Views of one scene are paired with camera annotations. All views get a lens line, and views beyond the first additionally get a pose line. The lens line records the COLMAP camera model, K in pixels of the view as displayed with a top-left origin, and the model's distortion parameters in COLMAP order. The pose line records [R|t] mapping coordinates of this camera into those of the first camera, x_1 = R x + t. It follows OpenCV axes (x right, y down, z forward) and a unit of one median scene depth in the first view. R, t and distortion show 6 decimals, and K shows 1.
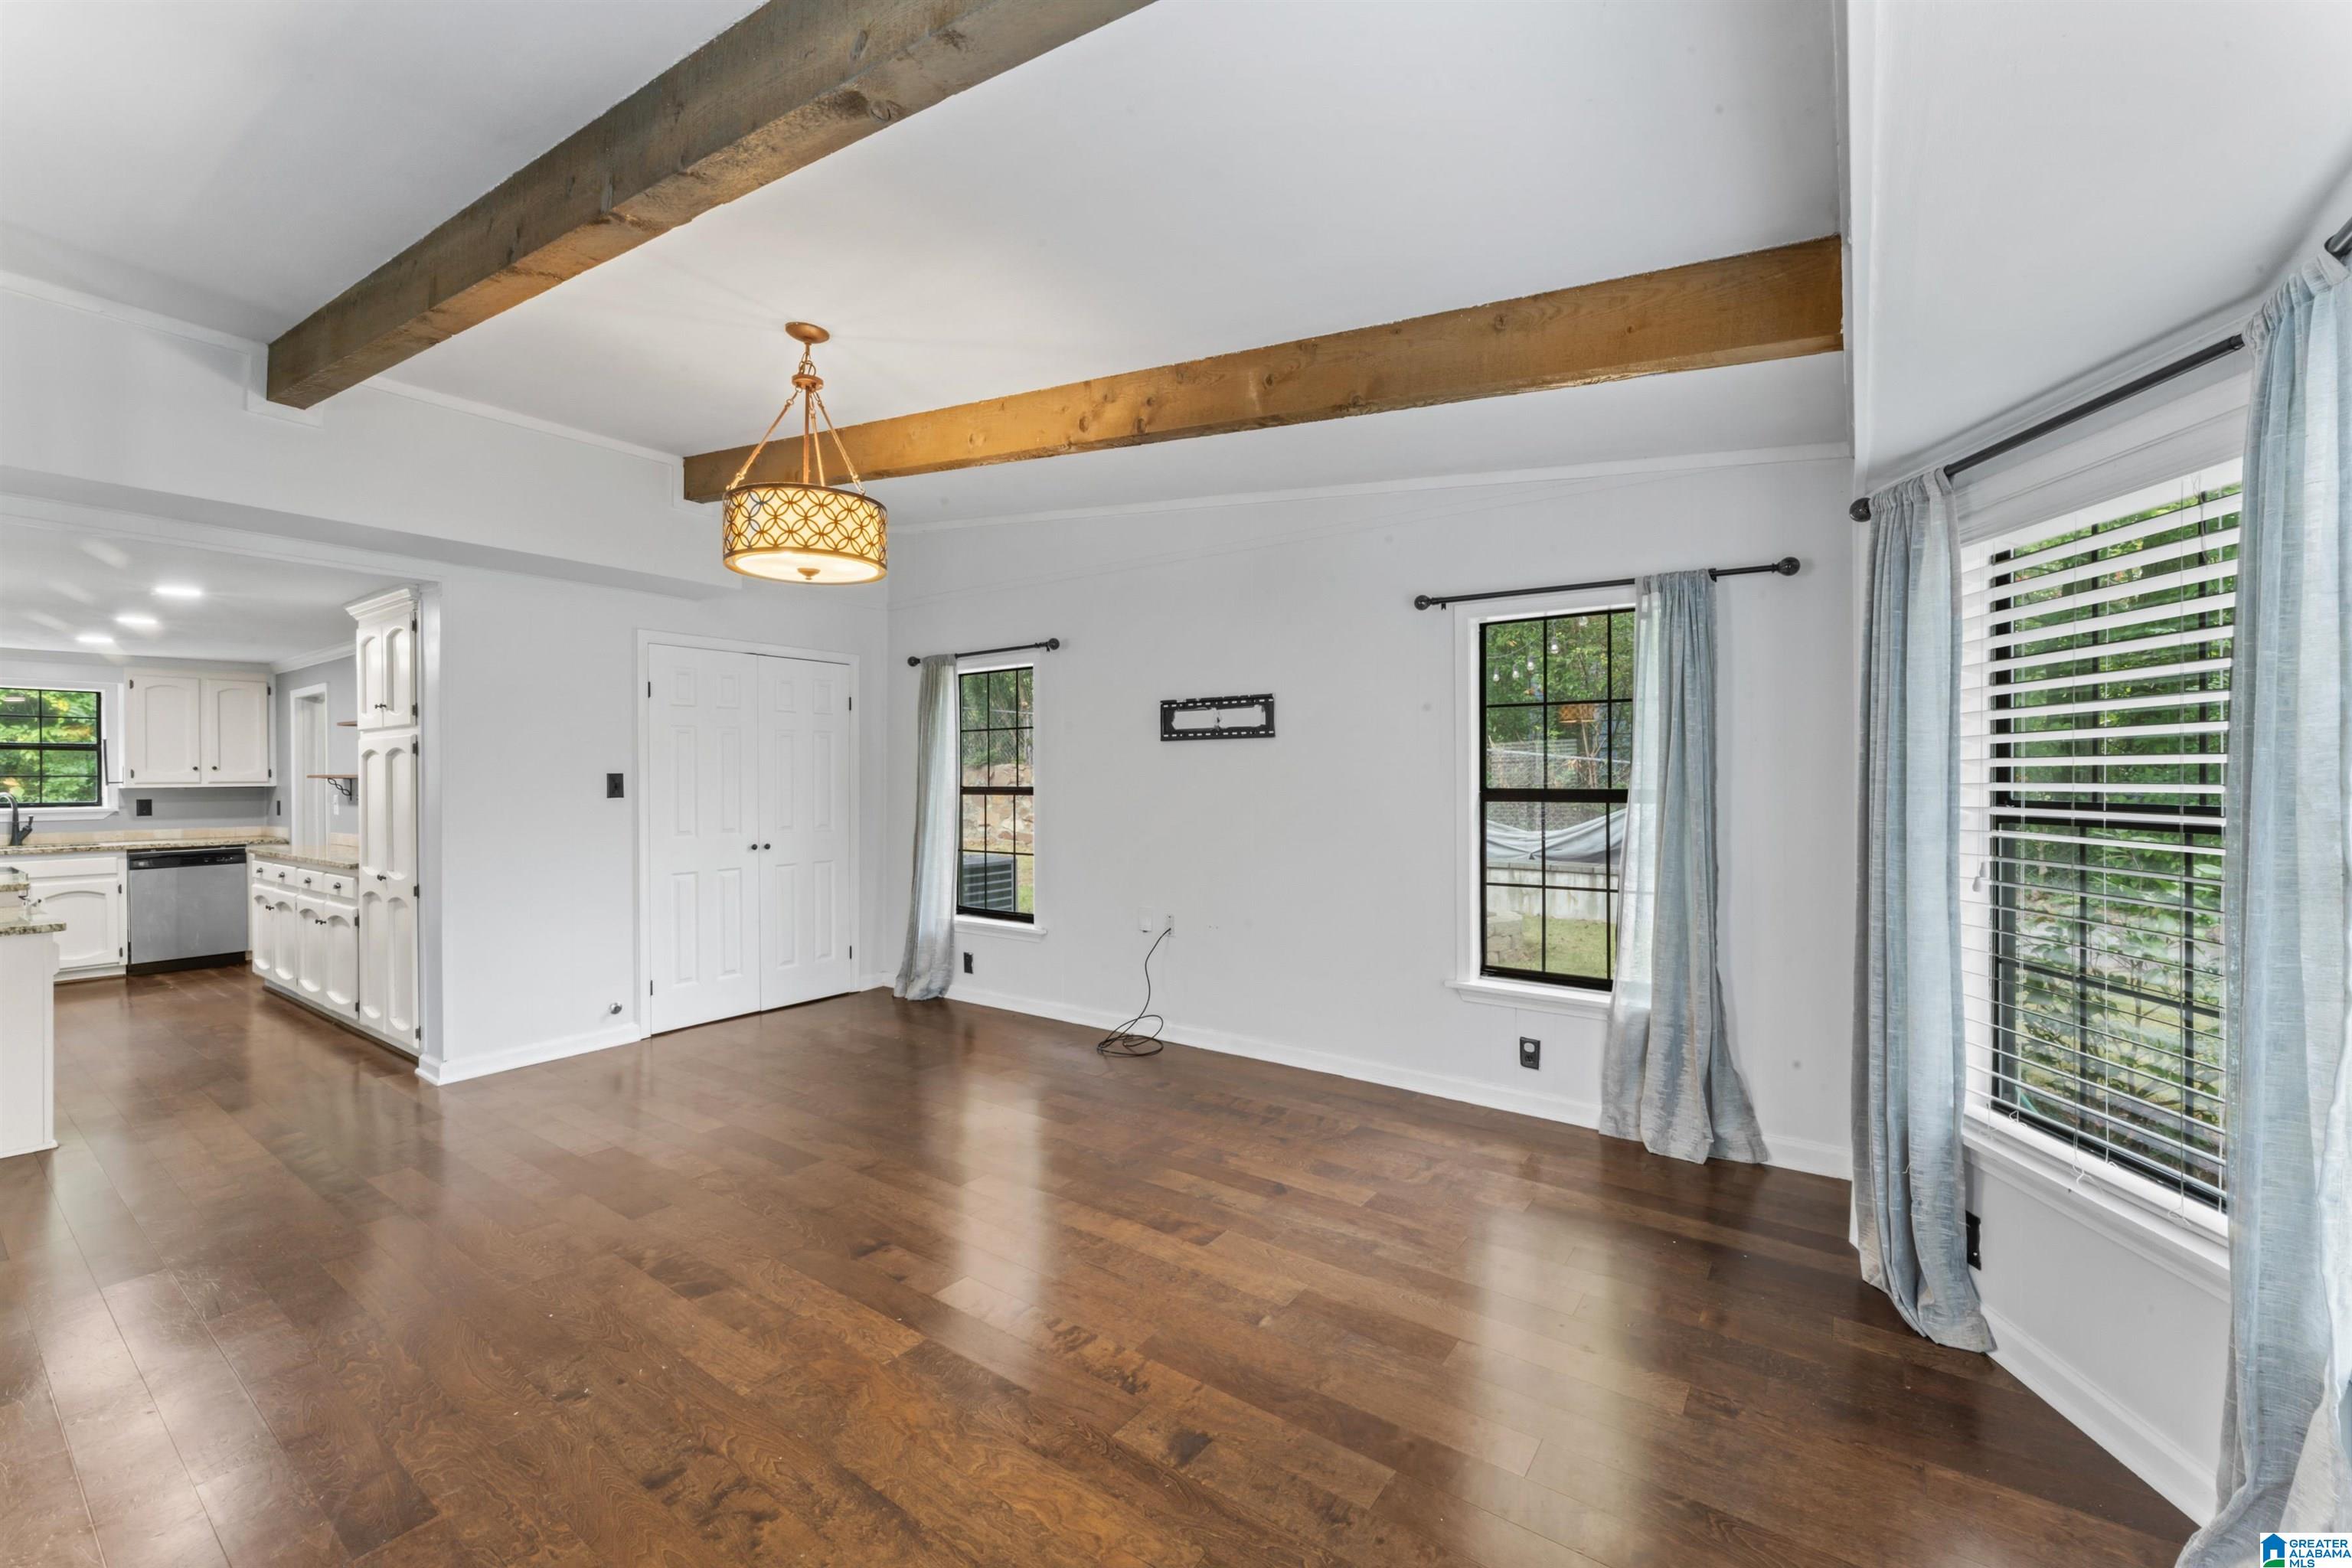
lens RADIAL K [[955.7, 0, 1180.1], [0, 955.7, 776.5], [0, 0, 1]] dist [-0.007776, 0.001107]
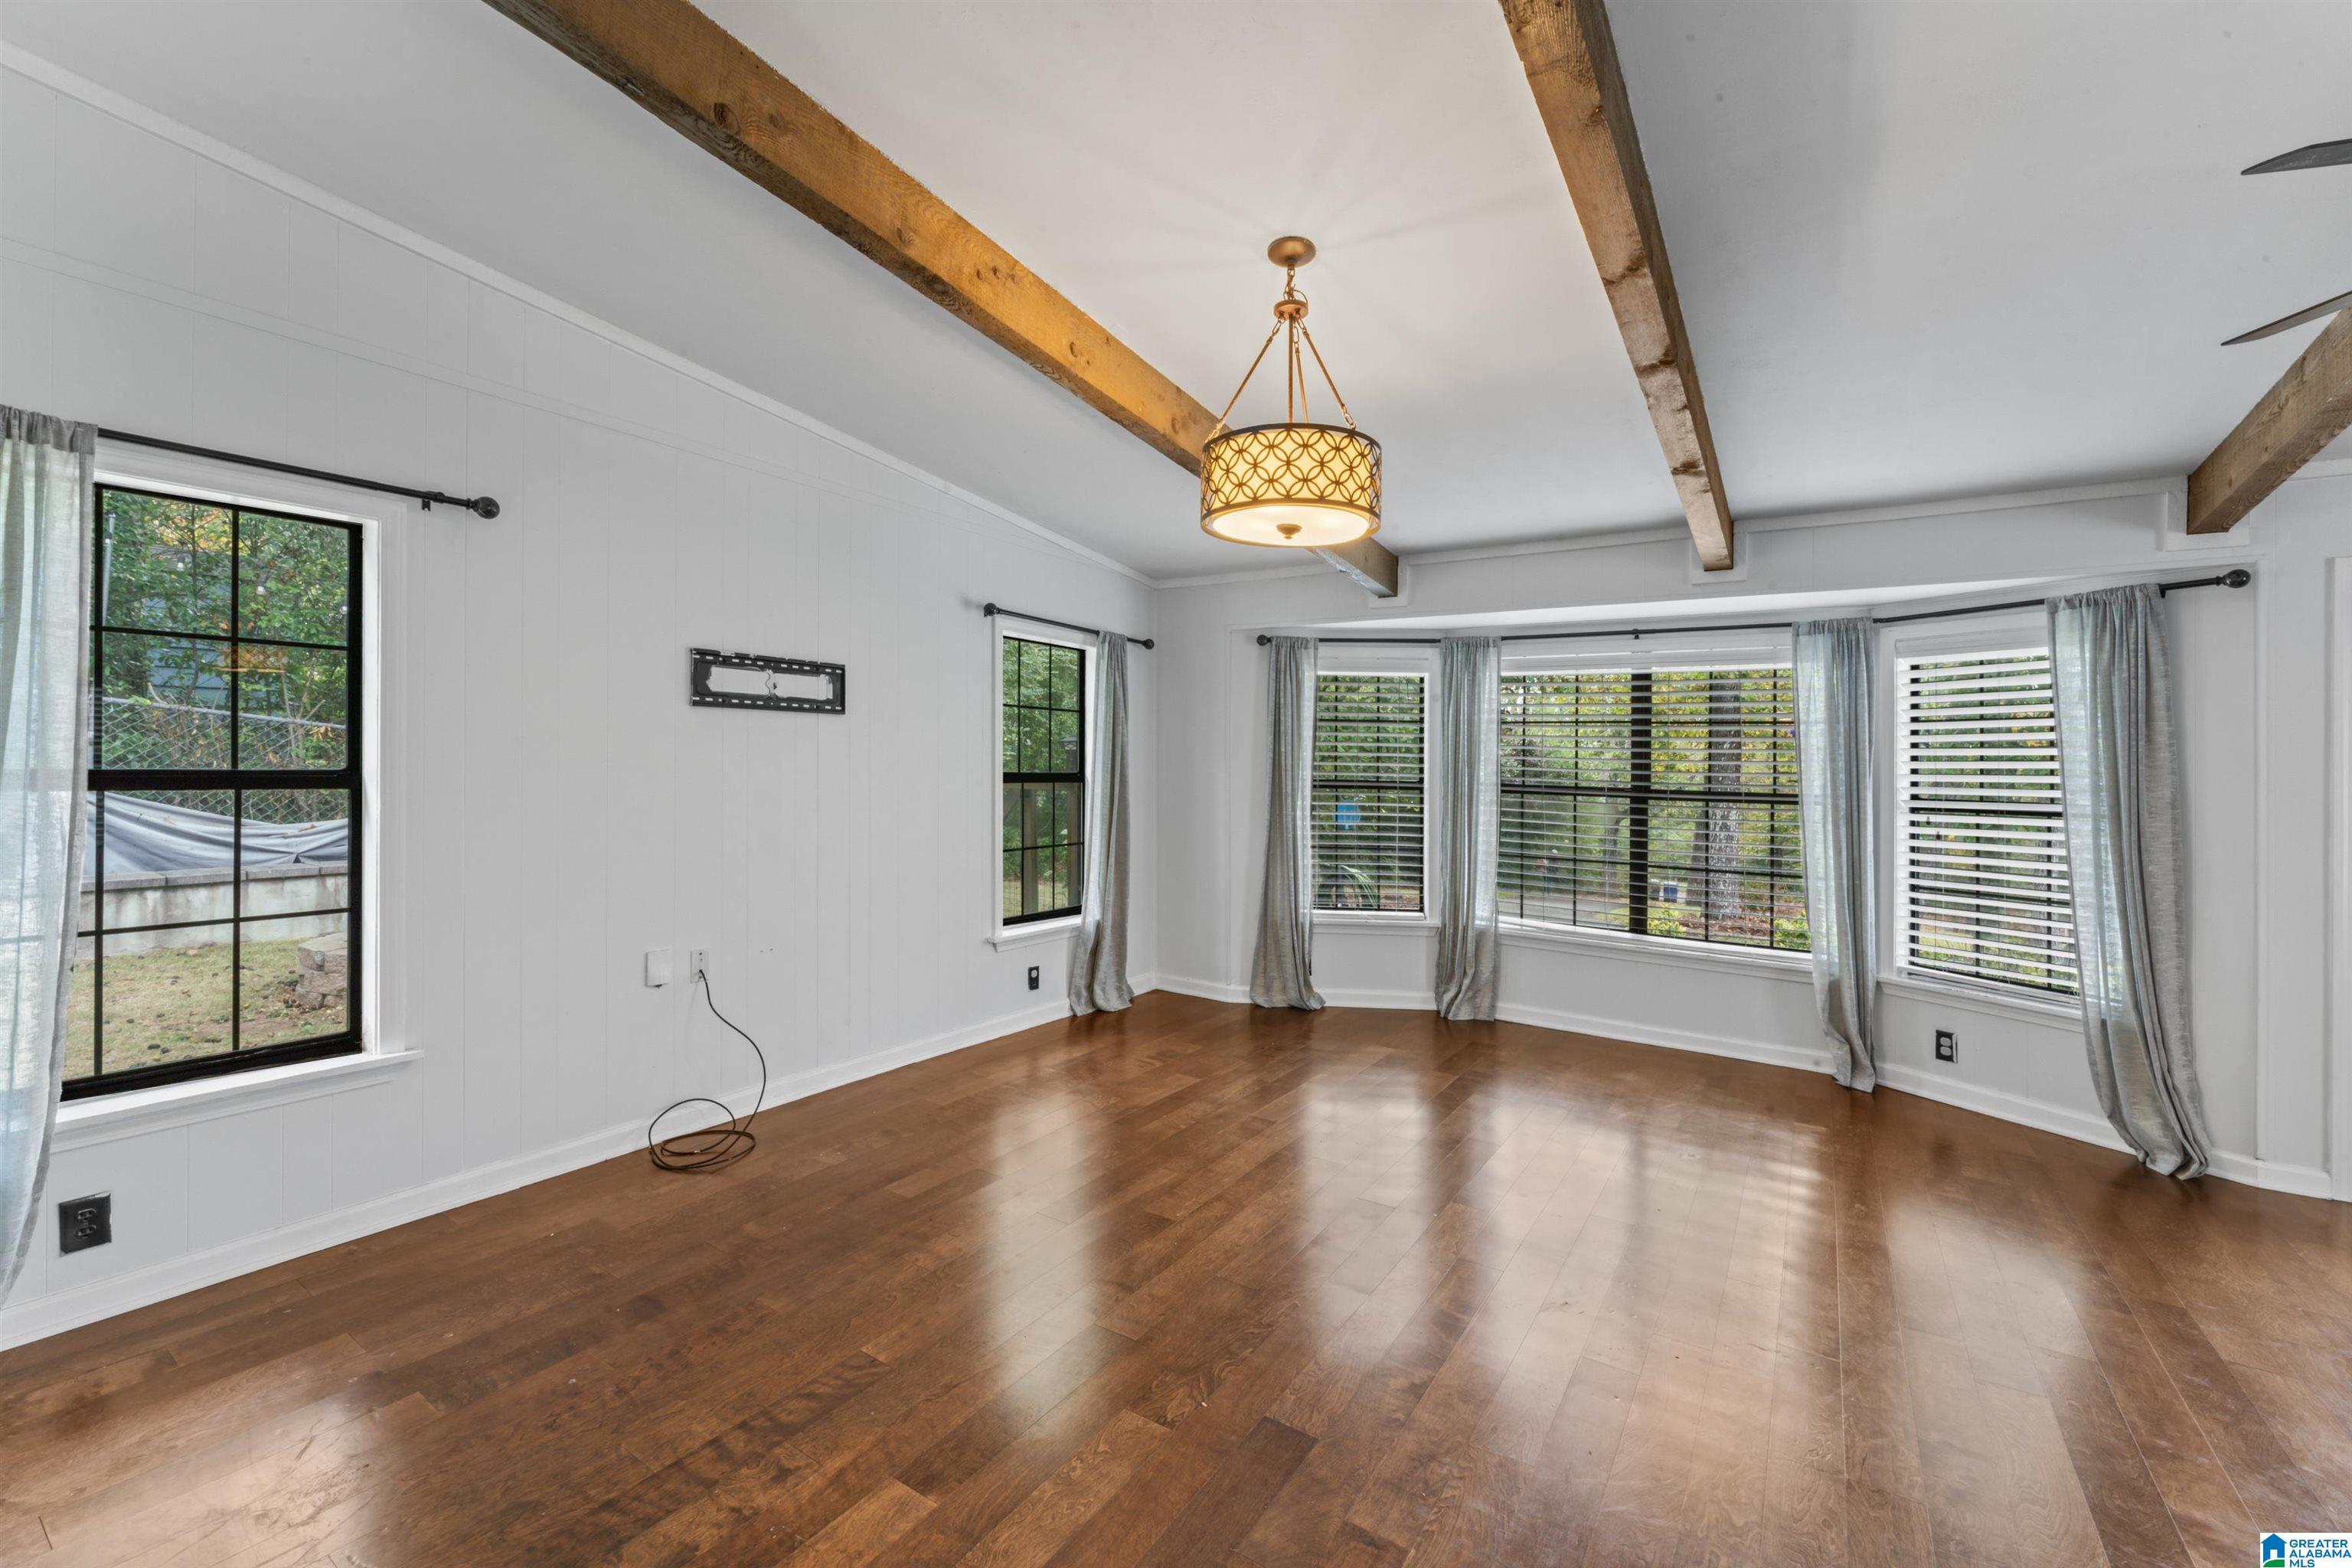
lens RADIAL K [[955.7, 0, 1166.3], [0, 955.7, 756.8], [0, 0, 1]] dist [-0.007776, 0.001107]
pose [[-0.020087, 0.010424, 0.999744, -0.769595], [-0.018277, 0.999775, -0.010792, 0.001935], [-0.999631, -0.018489, -0.019892, 0.703955]]
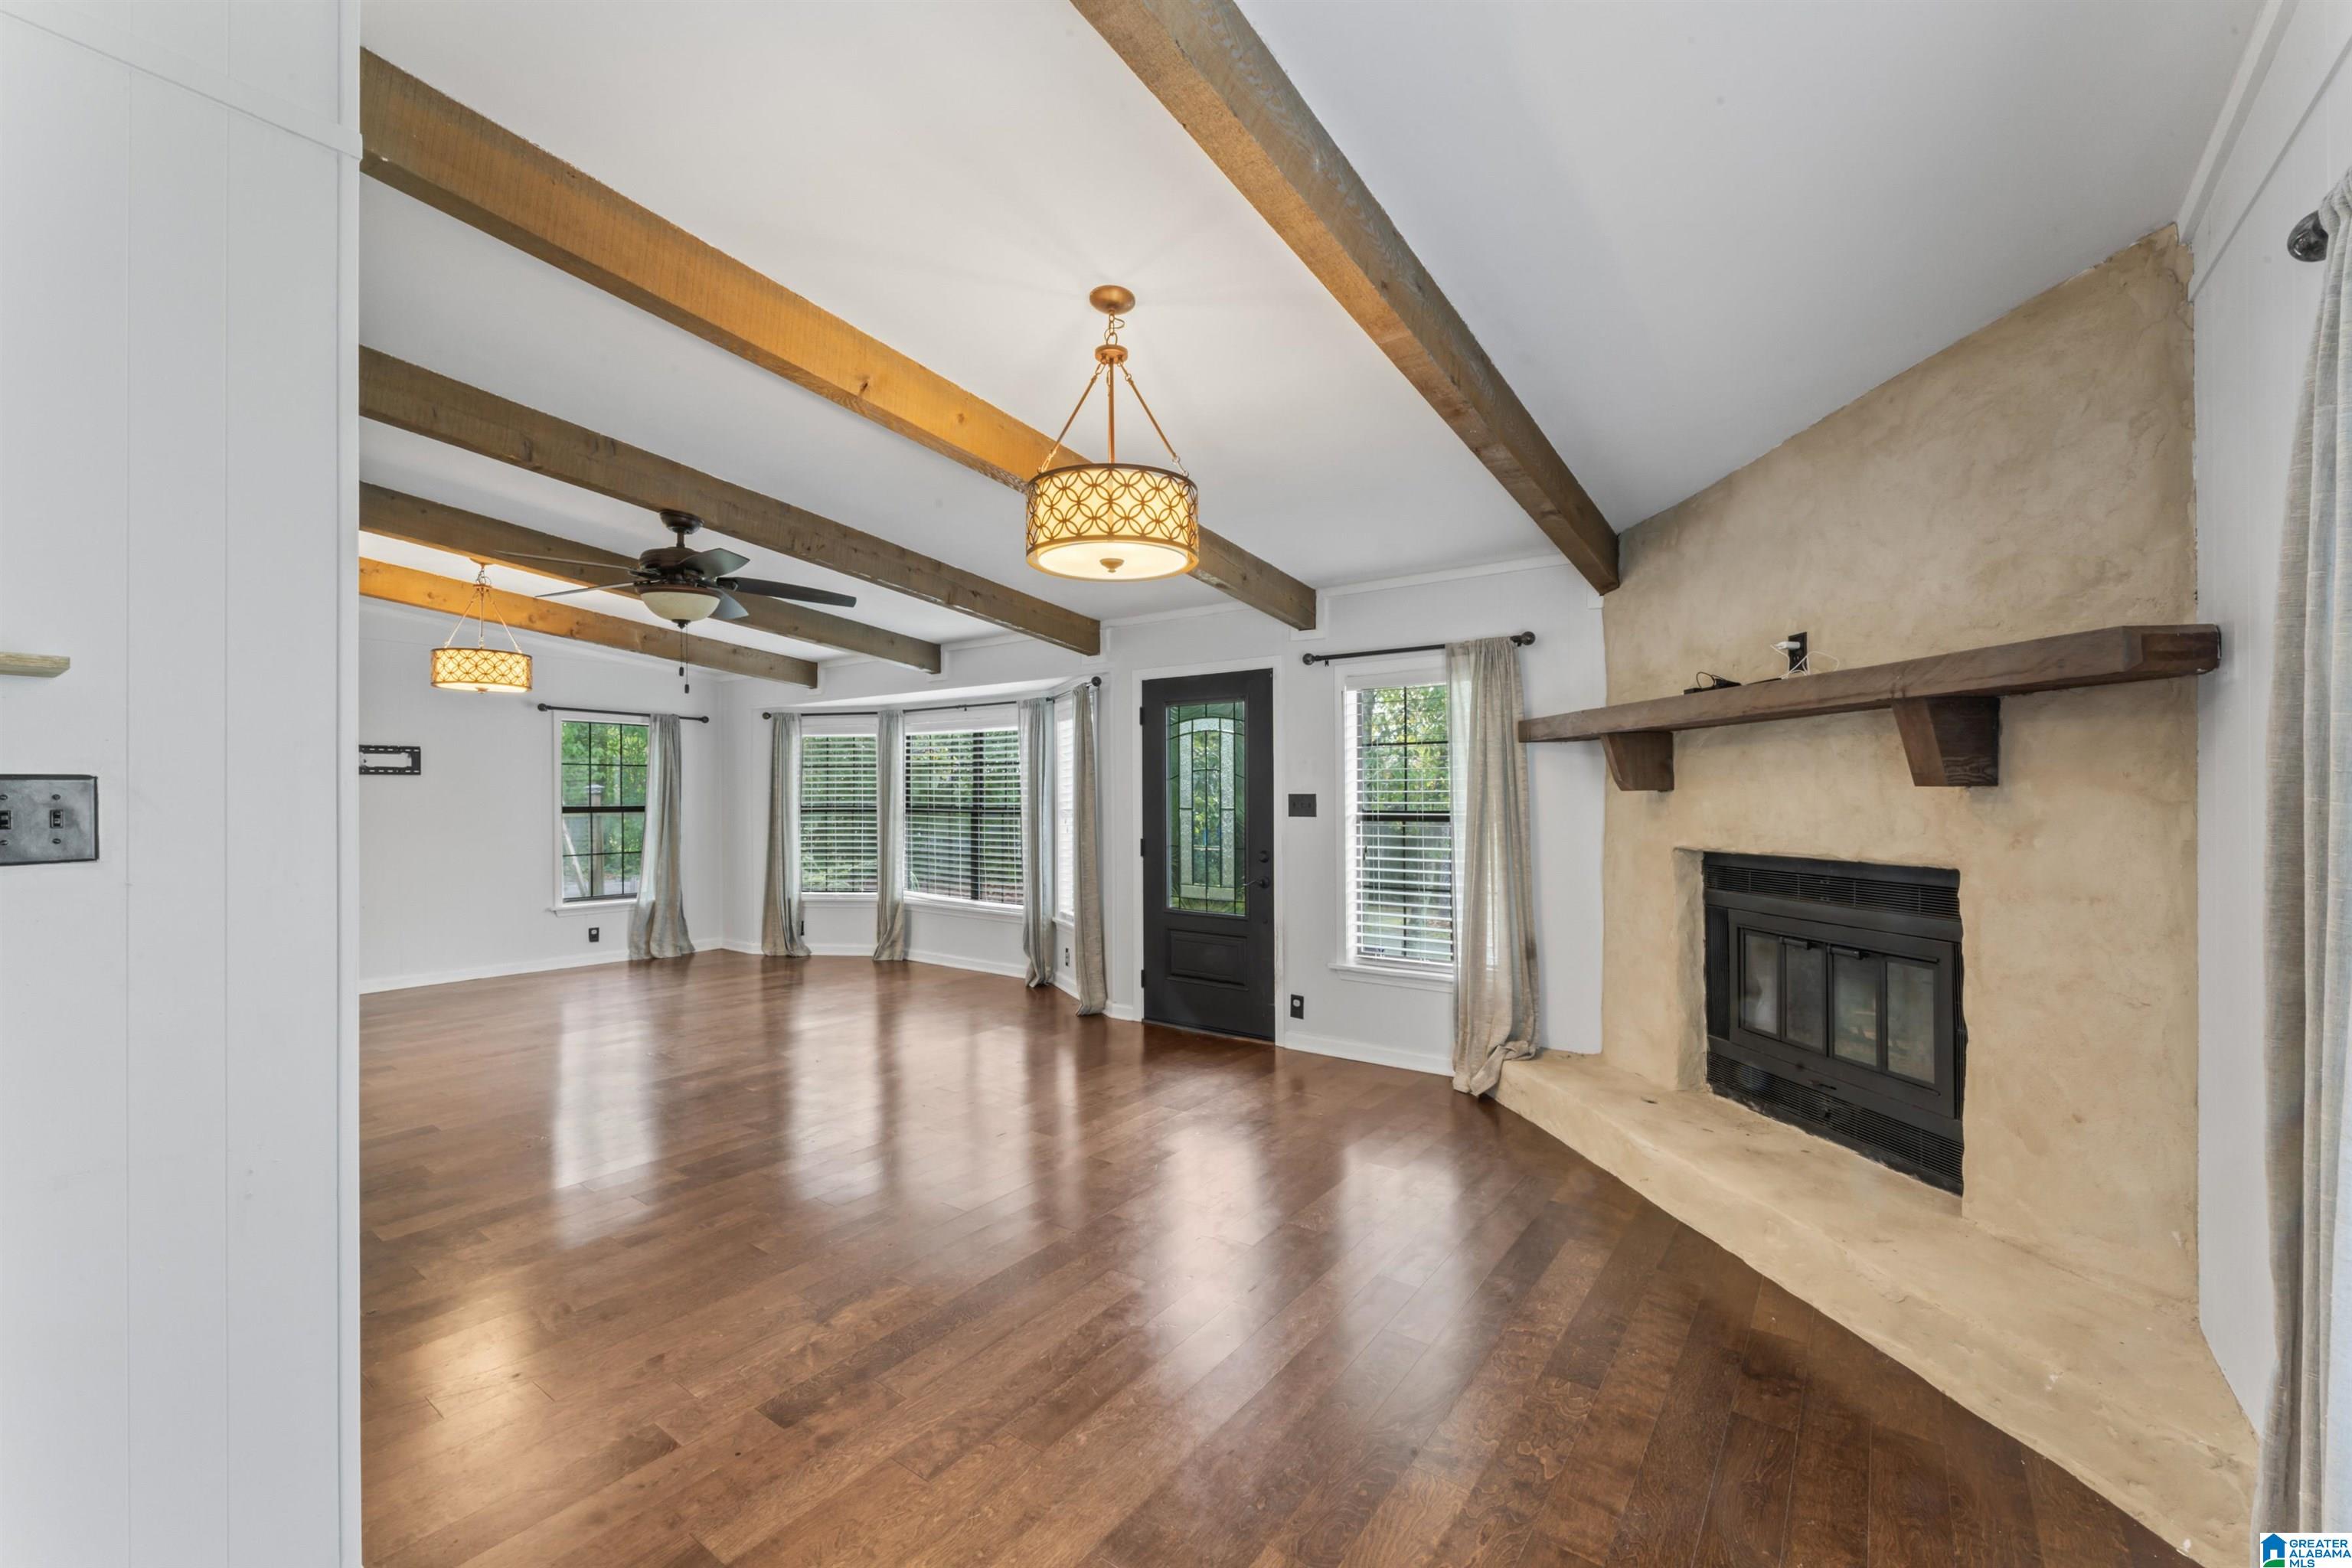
lens RADIAL K [[955.7, 0, 1160.1], [0, 955.7, 788.3], [0, 0, 1]] dist [-0.007776, 0.001107]
pose [[0.033908, 0.013117, 0.999339, -1.365851], [0.006410, 0.999890, -0.013342, 0.008407], [-0.999404, 0.006858, 0.033820, -0.240573]]
